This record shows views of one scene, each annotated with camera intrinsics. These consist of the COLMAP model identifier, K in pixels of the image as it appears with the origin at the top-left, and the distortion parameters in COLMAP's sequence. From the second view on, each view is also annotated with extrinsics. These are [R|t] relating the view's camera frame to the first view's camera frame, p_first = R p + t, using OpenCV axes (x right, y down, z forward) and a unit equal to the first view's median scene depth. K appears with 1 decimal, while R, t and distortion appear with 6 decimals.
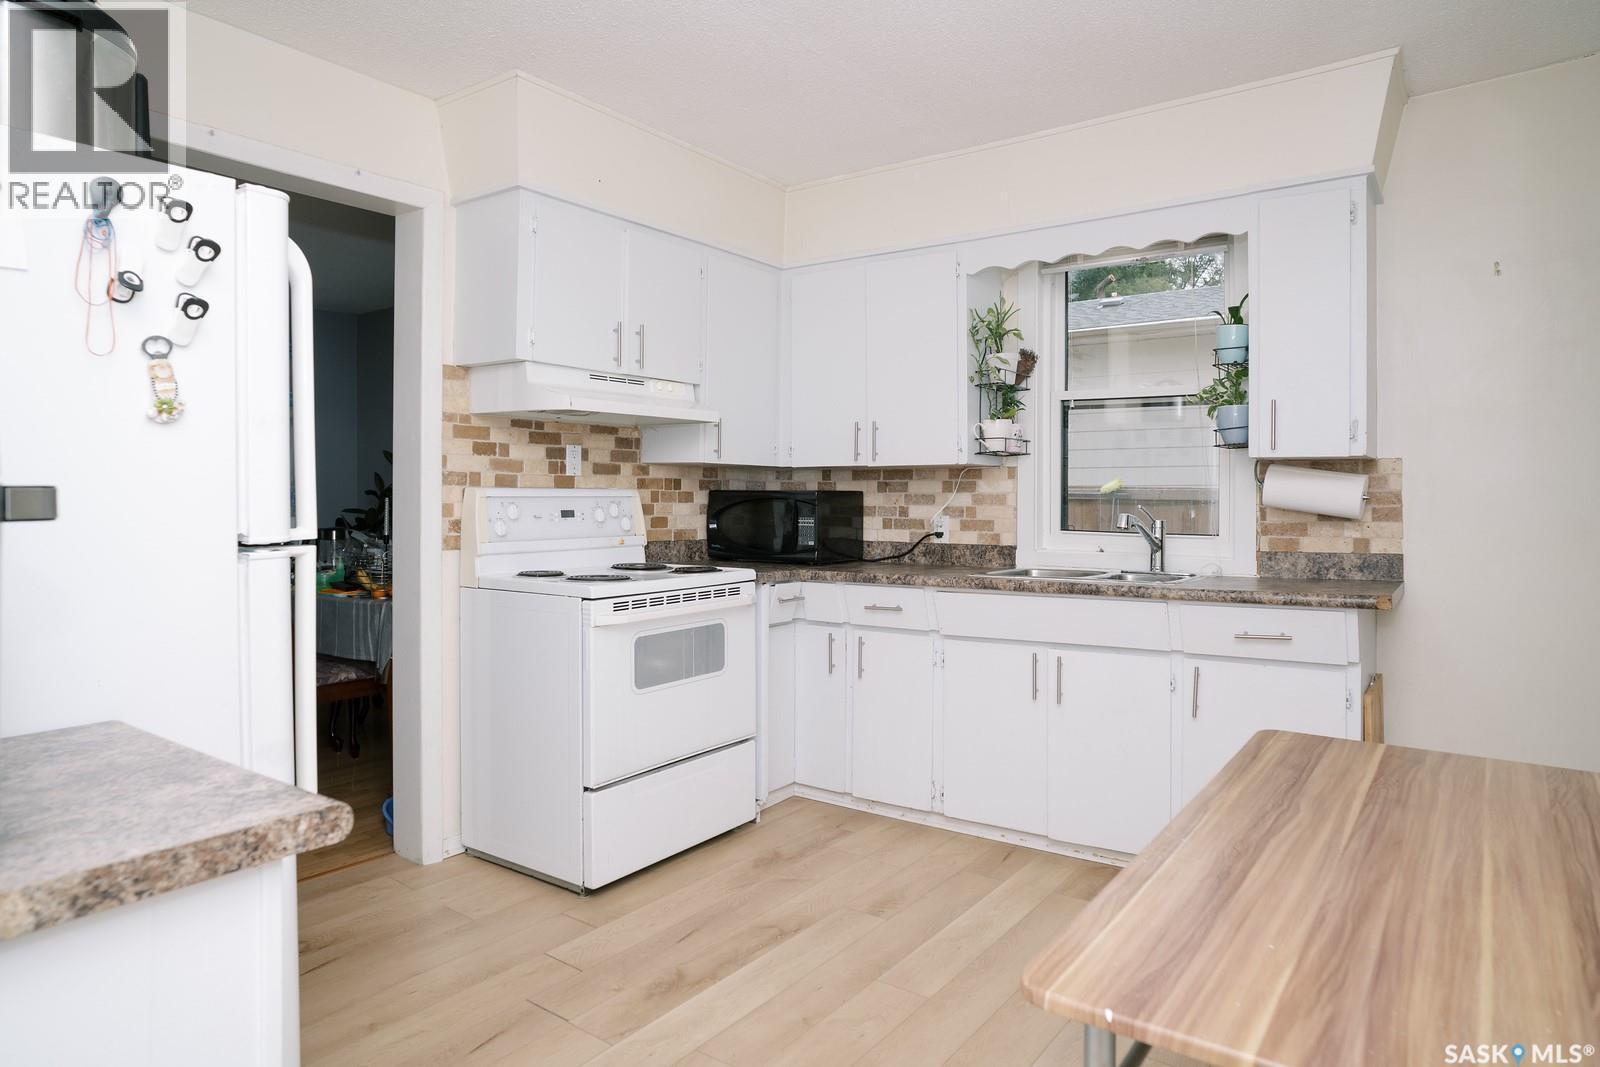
lens RADIAL K [[978.1, 0, 784.2], [0, 978.1, 497.0], [0, 0, 1]] dist [-0.034631, 0.001952]
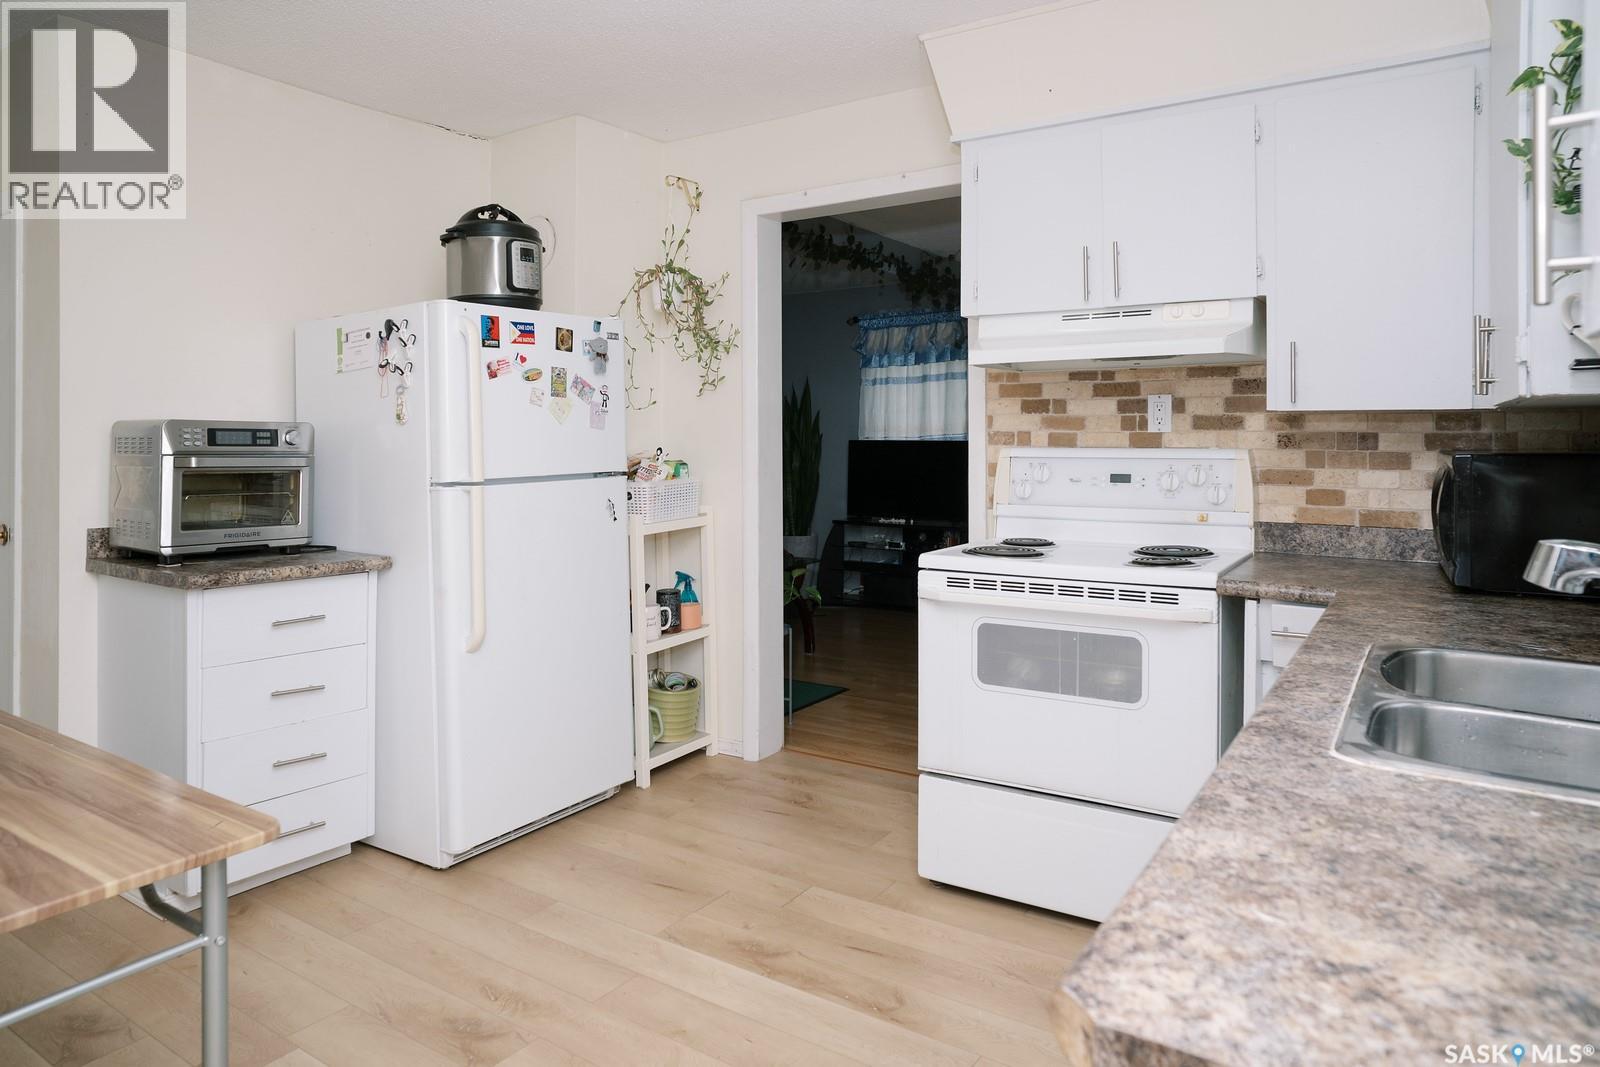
lens RADIAL K [[978.1, 0, 788.4], [0, 978.1, 438.2], [0, 0, 1]] dist [-0.034631, 0.001952]
pose [[0.051495, -0.003525, -0.998667, 0.576562], [-0.001741, 0.999992, -0.003620, -0.013188], [0.998672, 0.001925, 0.051489, 0.641937]]
